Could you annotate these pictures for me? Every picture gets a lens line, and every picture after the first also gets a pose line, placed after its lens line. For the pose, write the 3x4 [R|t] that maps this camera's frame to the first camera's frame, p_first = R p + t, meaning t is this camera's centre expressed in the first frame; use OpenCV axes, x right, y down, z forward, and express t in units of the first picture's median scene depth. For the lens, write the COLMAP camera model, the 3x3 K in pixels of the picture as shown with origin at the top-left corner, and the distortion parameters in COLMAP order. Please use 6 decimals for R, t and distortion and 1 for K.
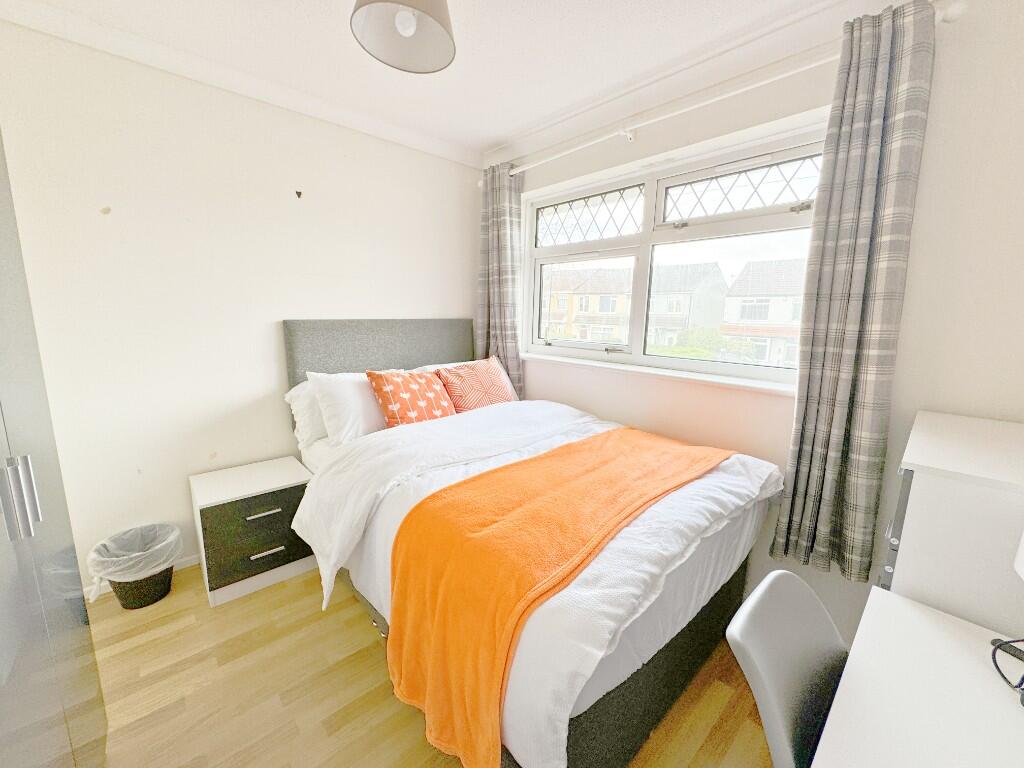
lens RADIAL K [[408.4, 0, 508.3], [0, 408.4, 374.3], [0, 0, 1]] dist [-0.003175, 0.000997]
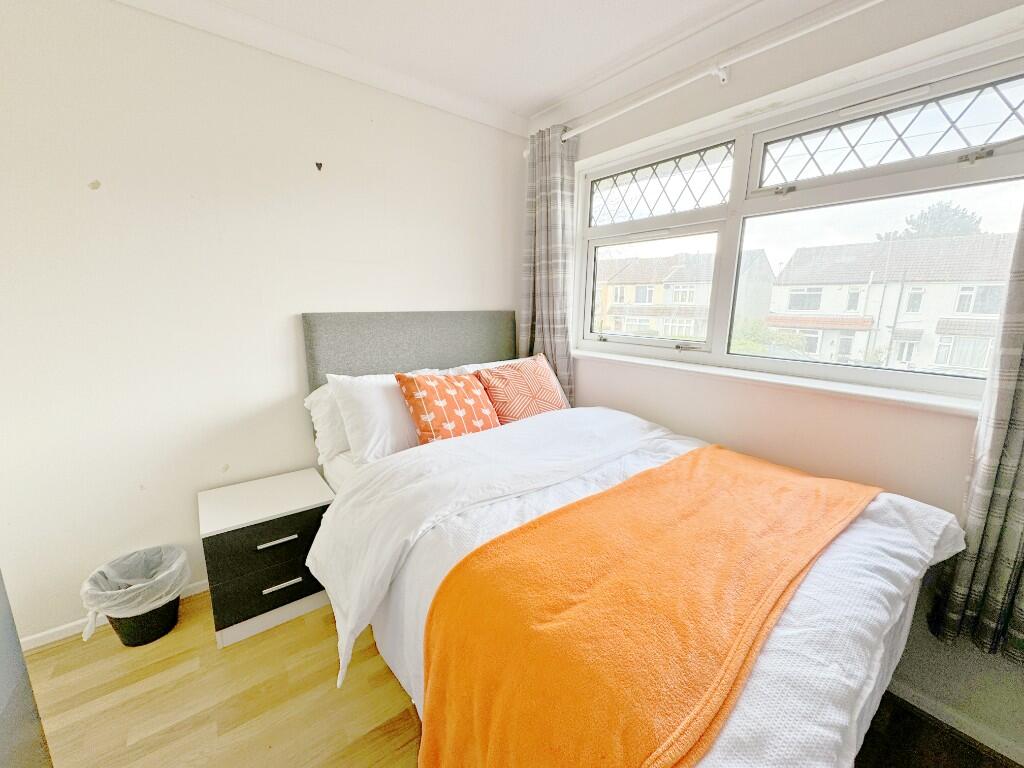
lens RADIAL K [[408.4, 0, 505.5], [0, 408.4, 373.9], [0, 0, 1]] dist [-0.003175, 0.000997]
pose [[0.996645, 0.007444, -0.081503, -0.056653], [-0.005898, 0.999798, 0.019204, -0.026700], [0.081630, -0.018658, 0.996488, 0.192606]]
